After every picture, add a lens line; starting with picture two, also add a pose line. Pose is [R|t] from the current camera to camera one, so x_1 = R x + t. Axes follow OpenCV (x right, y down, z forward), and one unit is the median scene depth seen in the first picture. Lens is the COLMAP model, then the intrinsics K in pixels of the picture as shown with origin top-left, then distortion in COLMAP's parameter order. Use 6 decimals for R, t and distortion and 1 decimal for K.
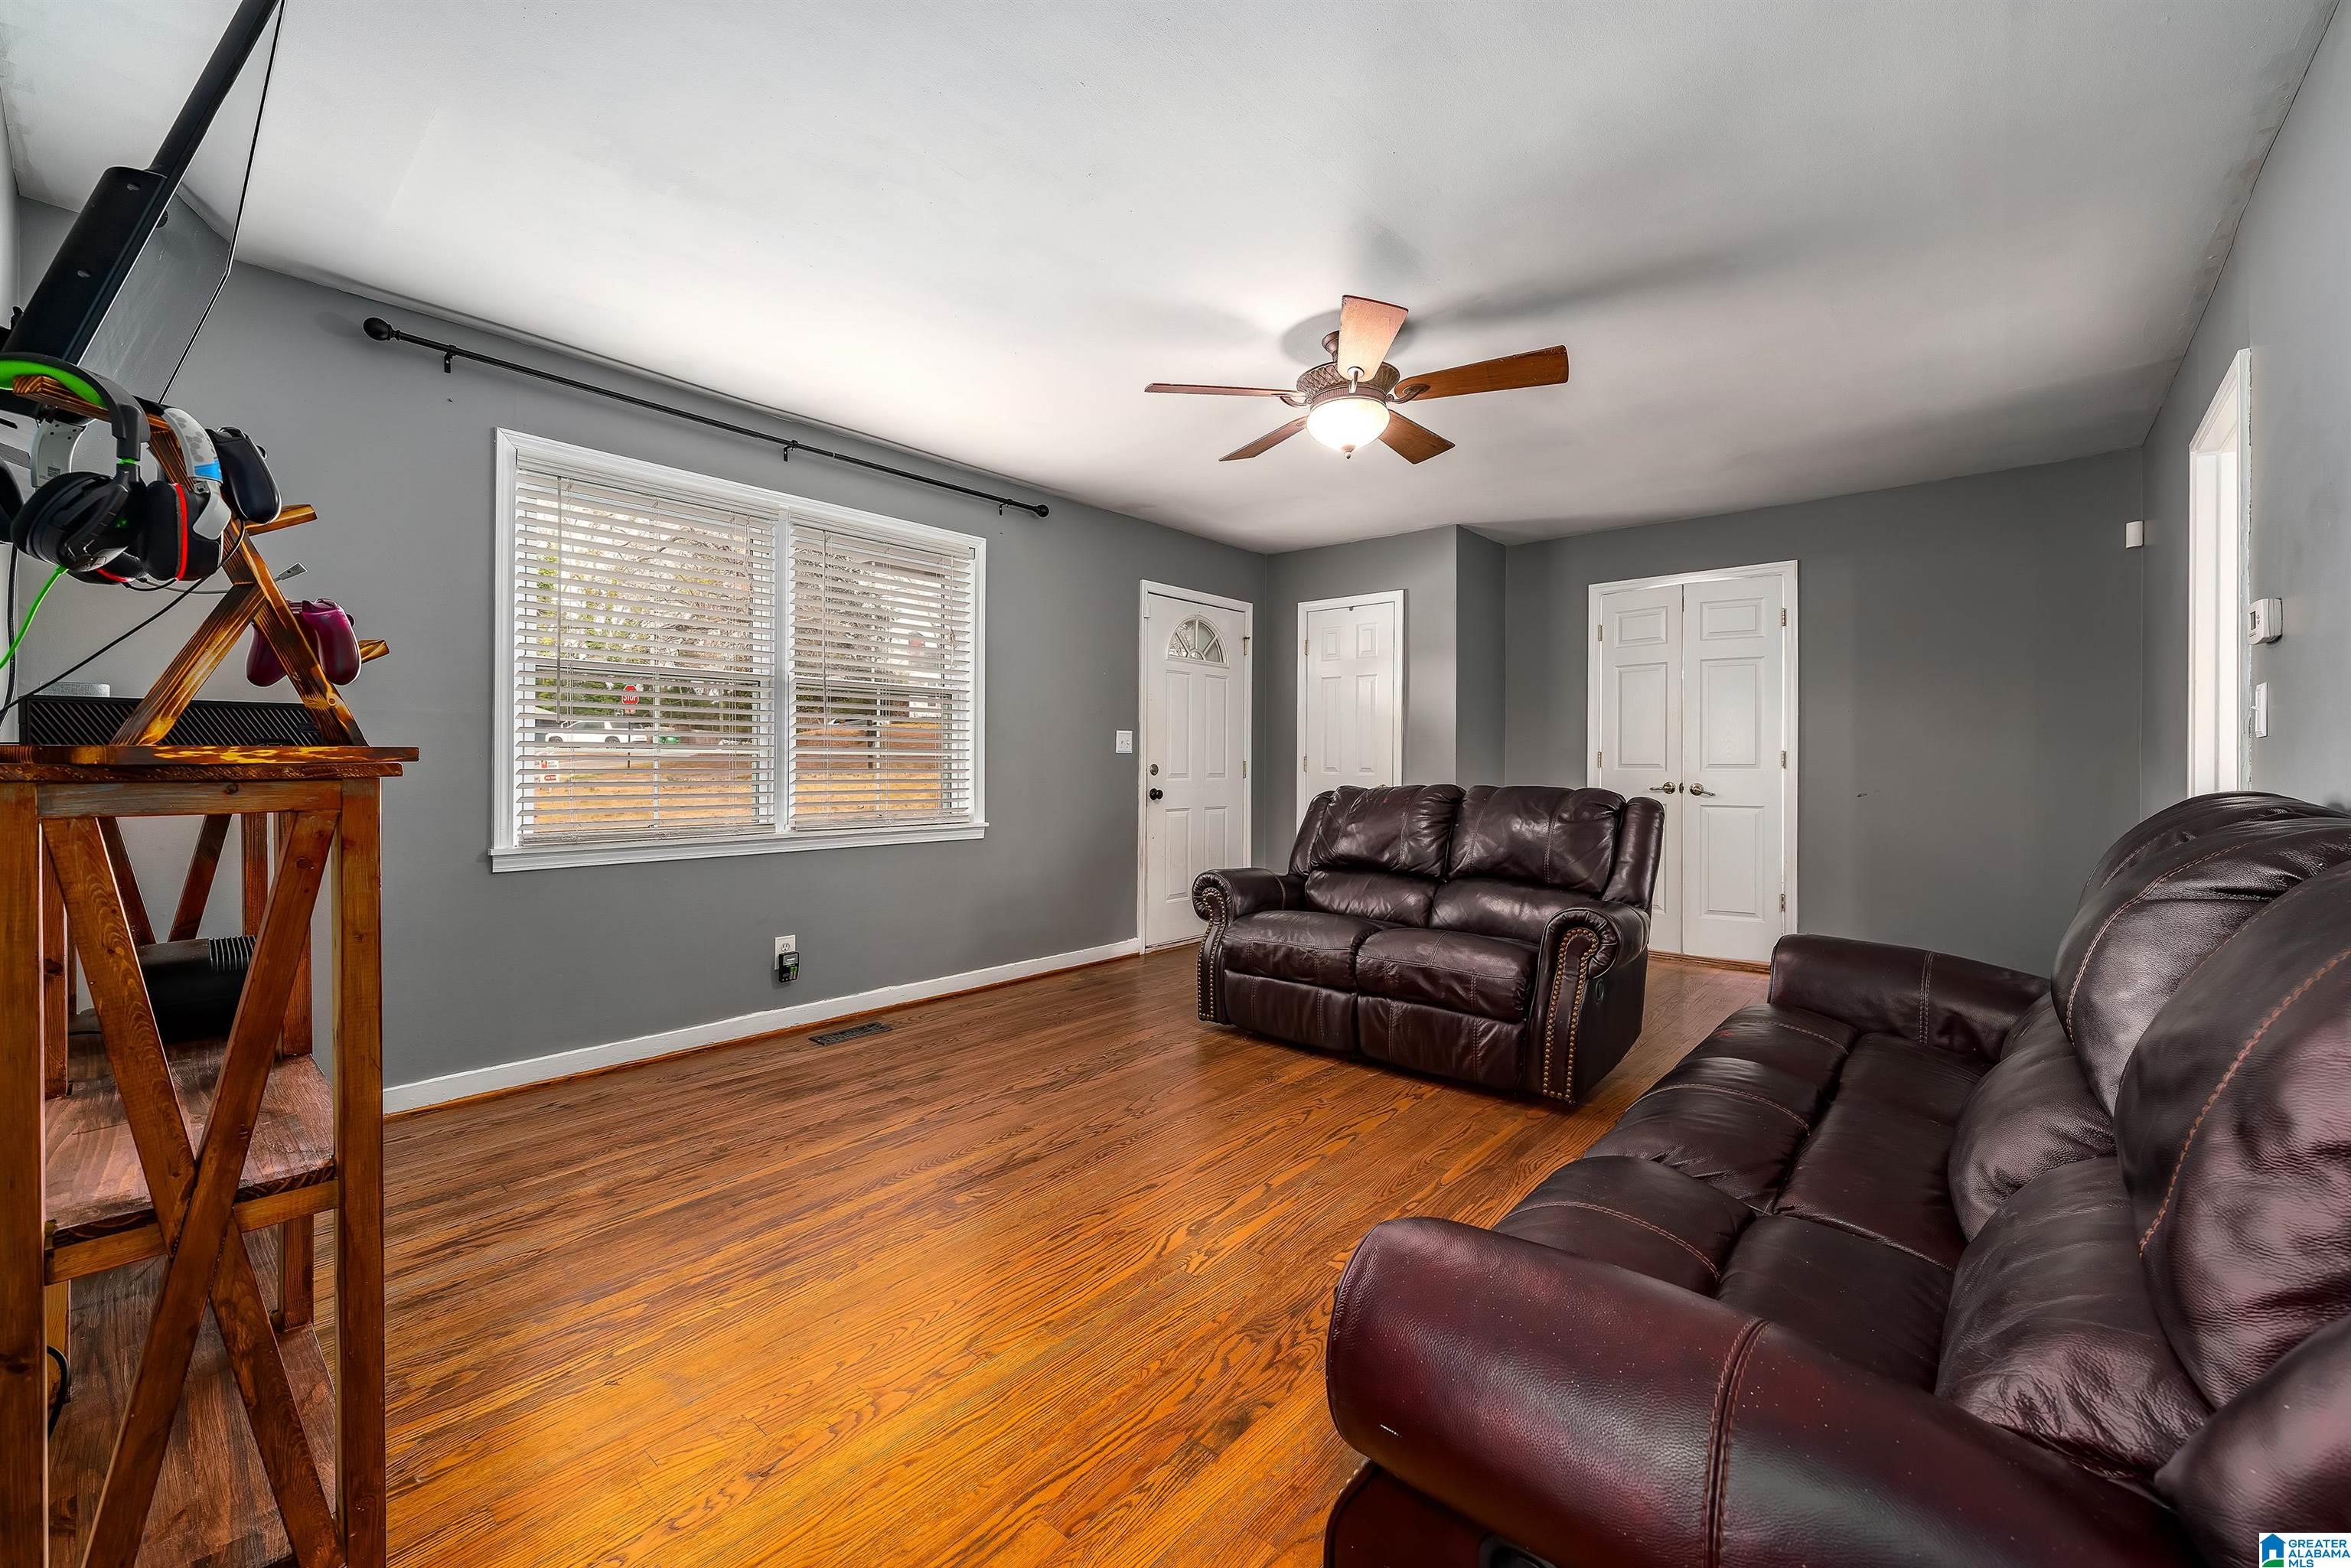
lens RADIAL K [[937.2, 0, 1175.2], [0, 937.2, 766.0], [0, 0, 1]] dist [-0.000783, -0.000009]
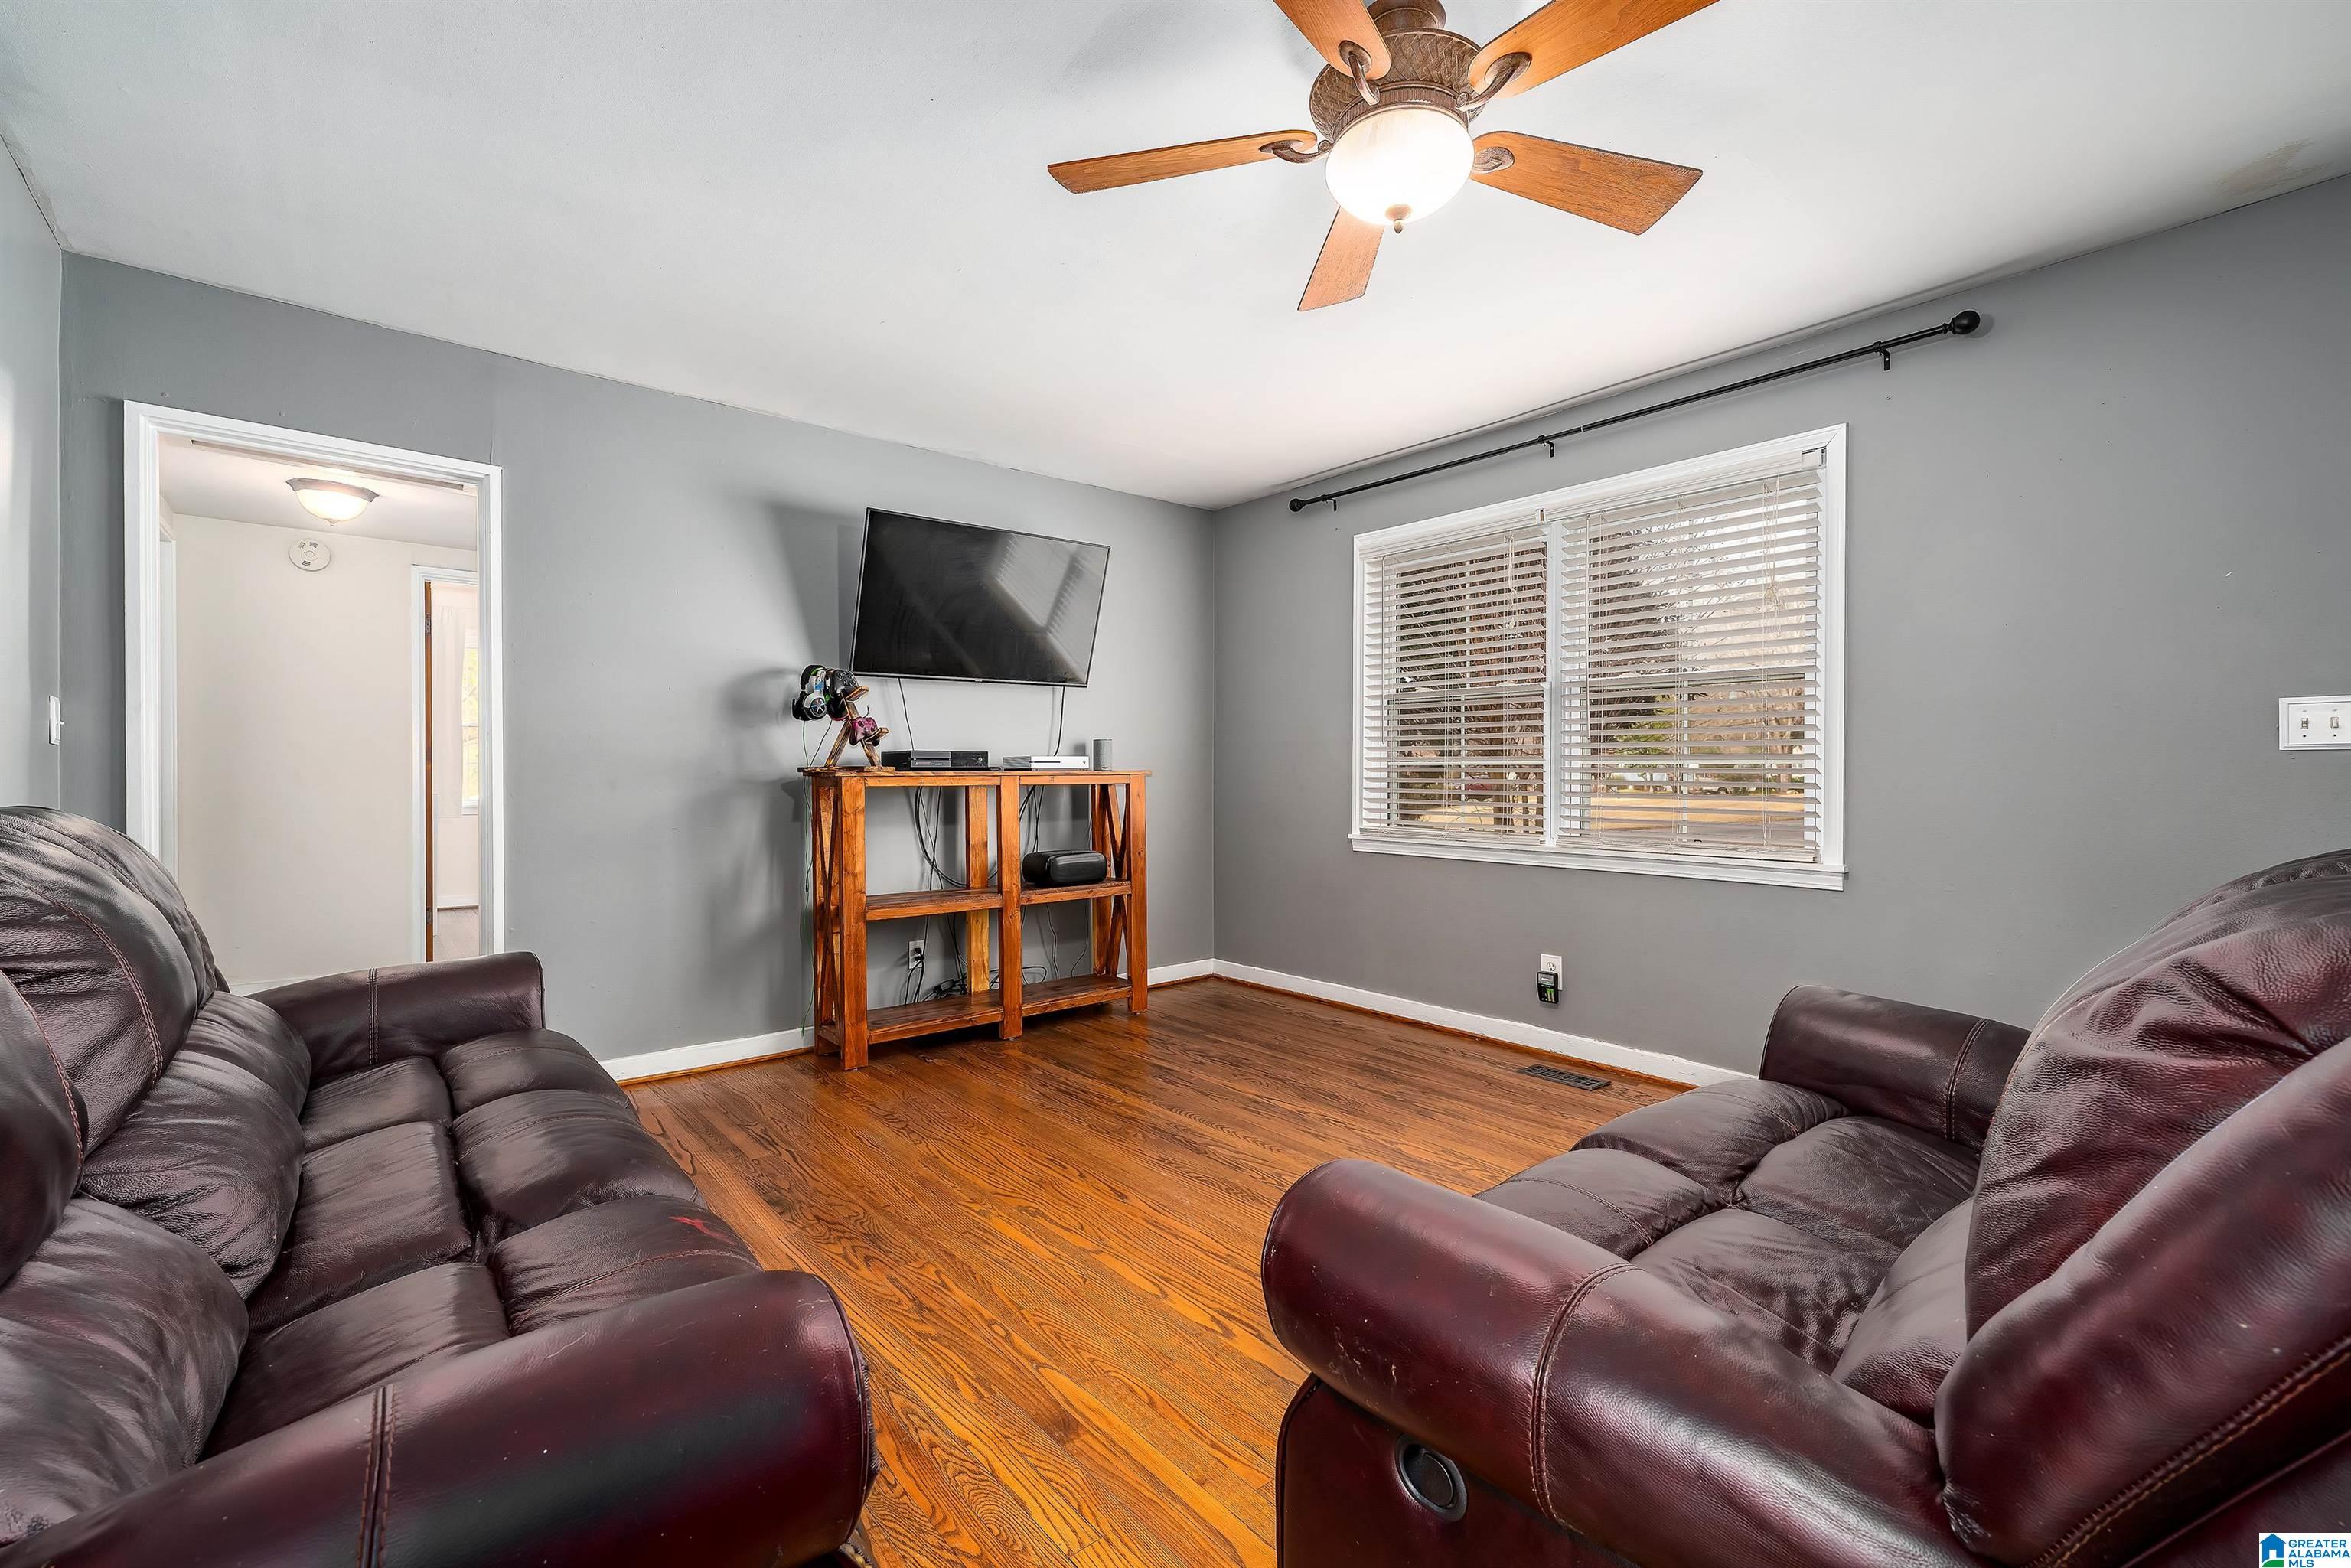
lens RADIAL K [[1003.1, 0, 1172.6], [0, 1003.1, 774.9], [0, 0, 1]] dist [-0.002080, -0.000473]
pose [[-0.161872, 0.002533, -0.986809, 0.746484], [-0.002973, 0.999991, 0.003054, -0.004033], [0.986807, 0.003428, -0.161863, 0.895119]]
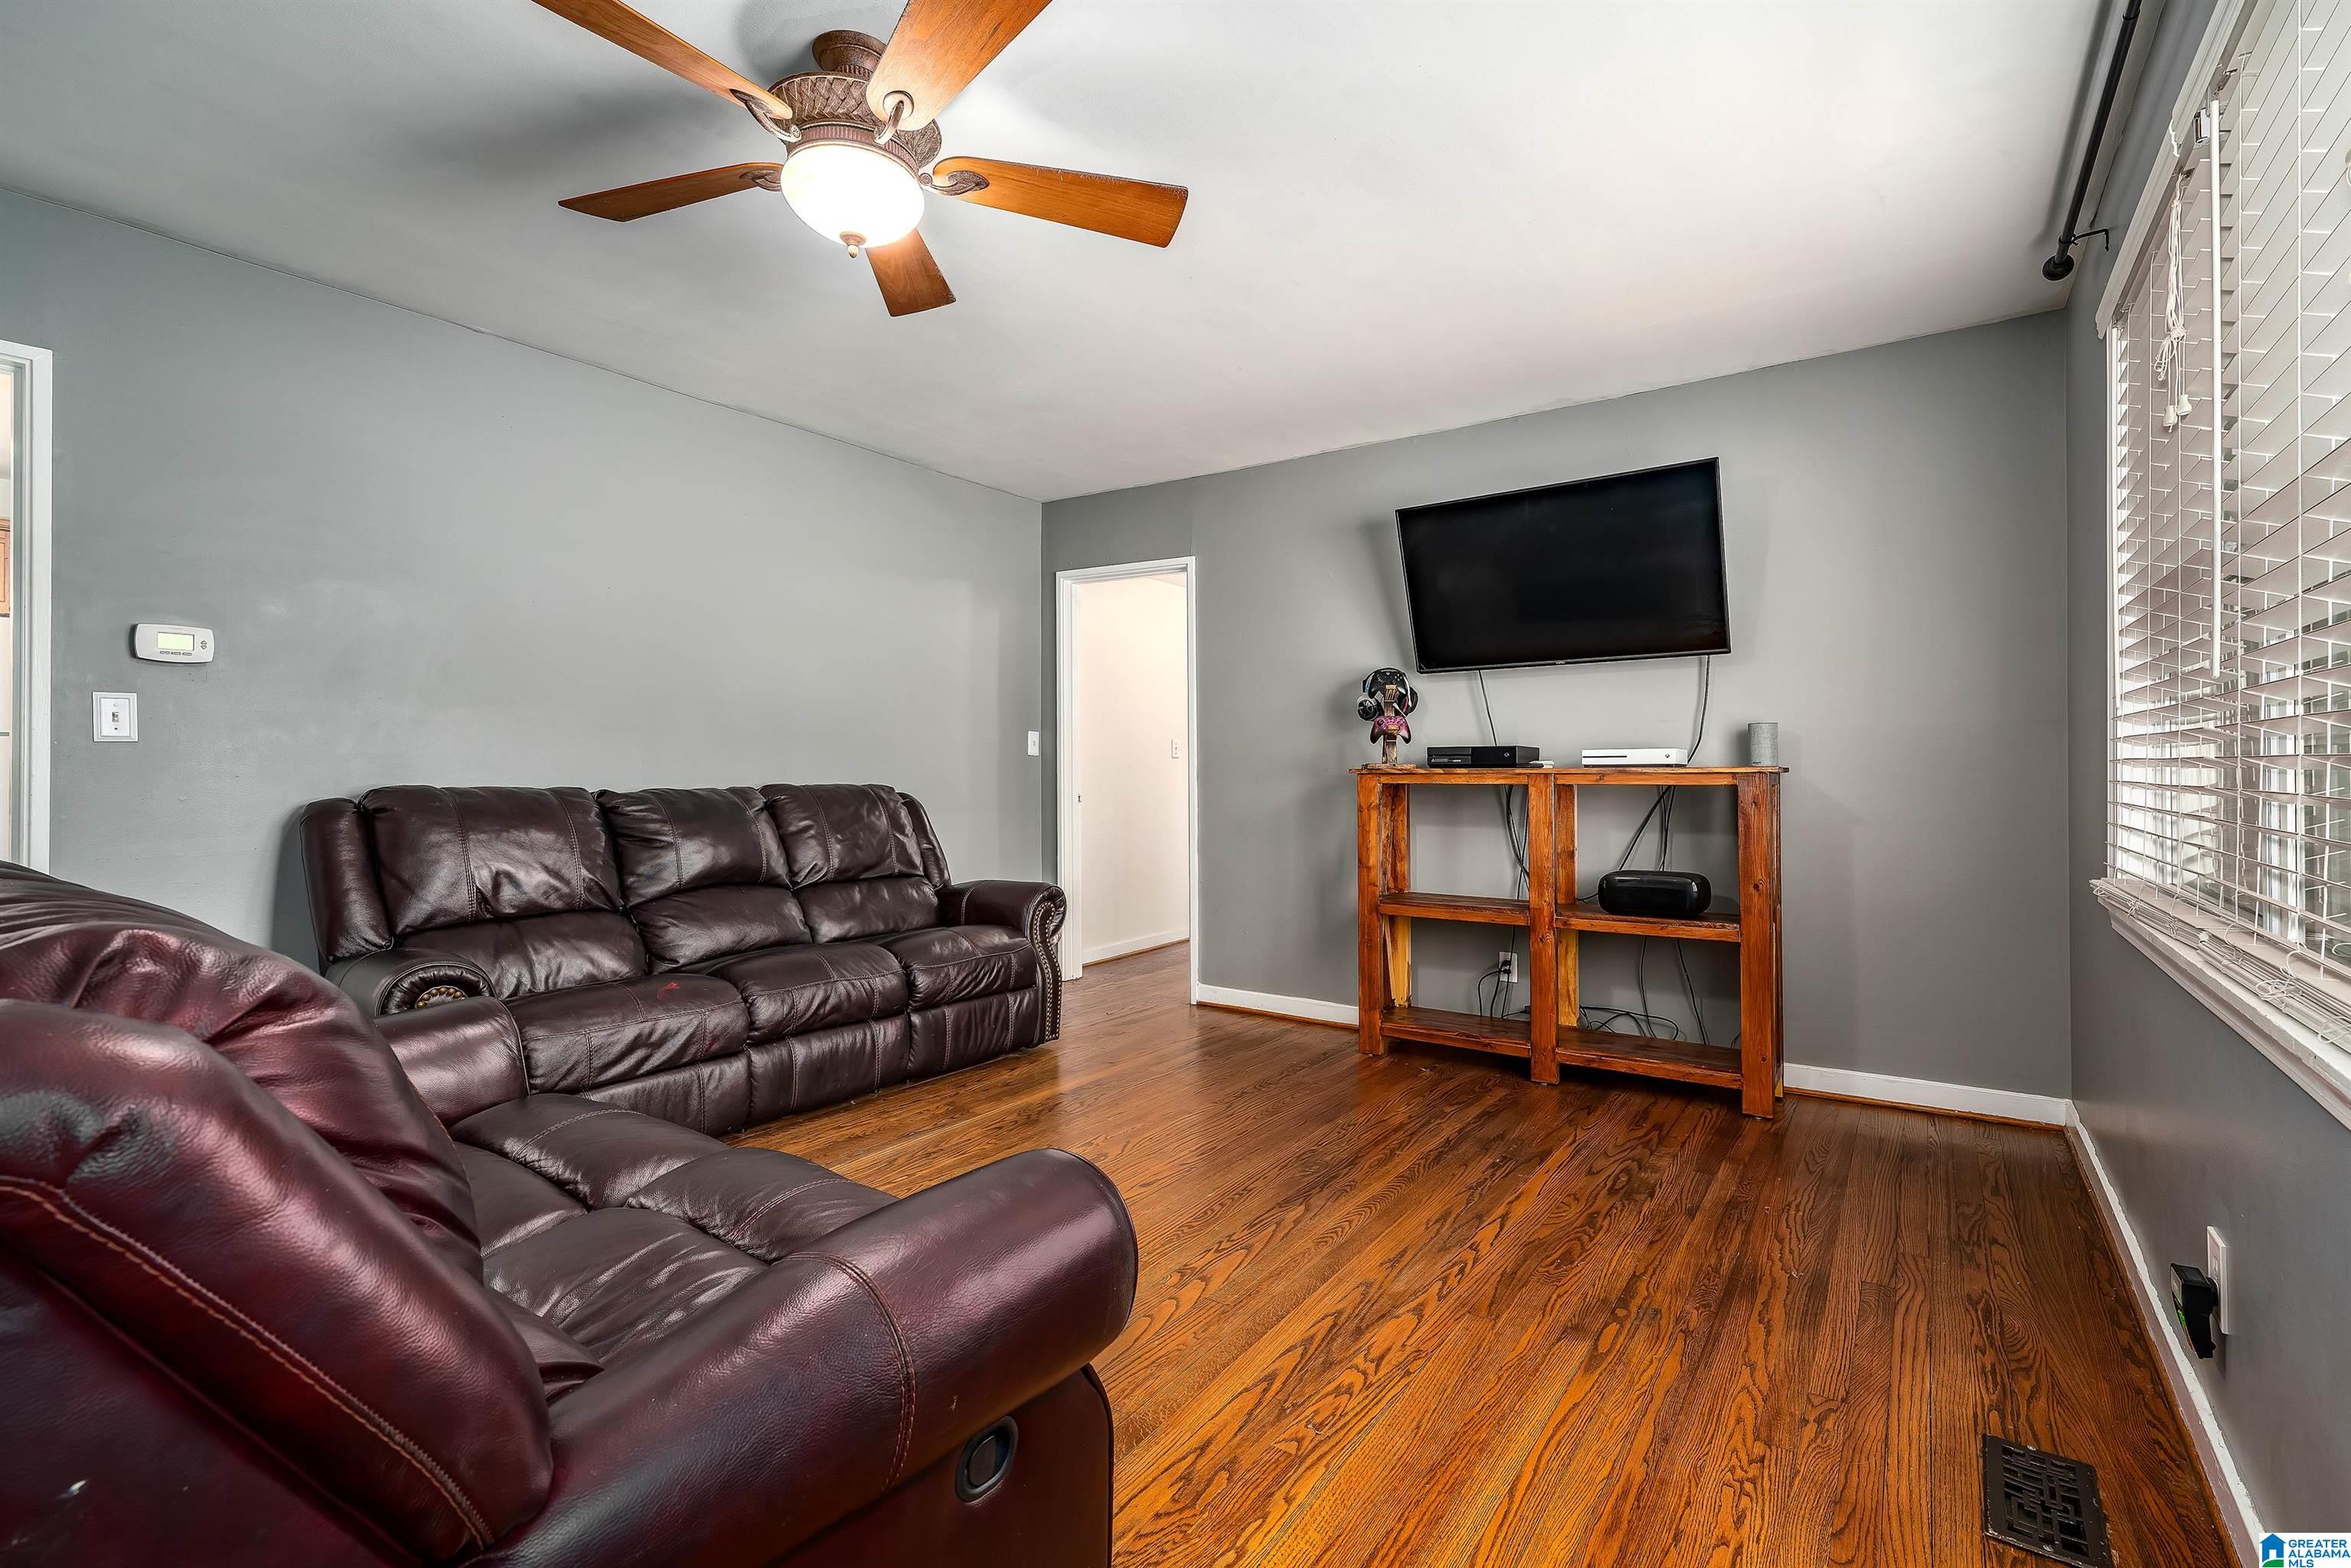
lens RADIAL K [[1060.0, 0, 1178.8], [0, 1060.0, 761.8], [0, 0, 1]] dist [-0.000578, 0.000069]
pose [[-0.994126, -0.002063, -0.108213, 0.046948], [-0.001514, 0.999986, -0.005155, -0.004433], [0.108223, -0.004961, -0.994114, 1.572901]]
